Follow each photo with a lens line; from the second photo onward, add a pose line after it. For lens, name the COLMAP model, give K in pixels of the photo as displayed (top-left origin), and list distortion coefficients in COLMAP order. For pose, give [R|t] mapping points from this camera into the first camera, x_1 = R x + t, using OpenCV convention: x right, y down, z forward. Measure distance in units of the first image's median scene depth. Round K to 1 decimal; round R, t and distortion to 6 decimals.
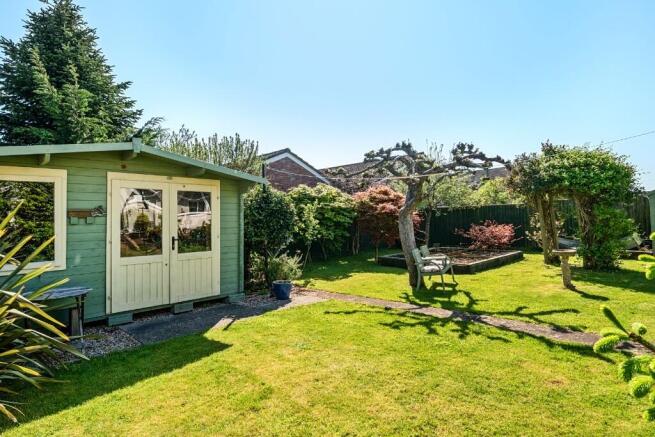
lens RADIAL K [[342.1, 0, 333.7], [0, 342.1, 218.3], [0, 0, 1]] dist [-0.010018, -0.001160]
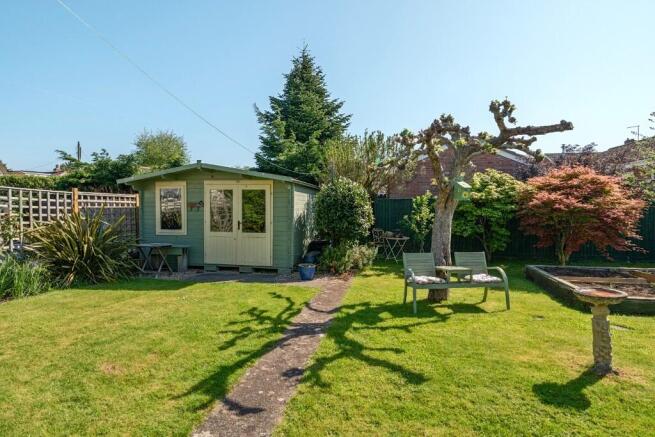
lens RADIAL K [[342.1, 0, 330.1], [0, 342.1, 214.6], [0, 0, 1]] dist [-0.010018, -0.001160]
pose [[0.554709, 0.032862, -0.831395, 1.094607], [-0.014032, 0.999447, 0.030142, -0.026221], [0.831926, -0.005054, 0.554863, 0.557306]]
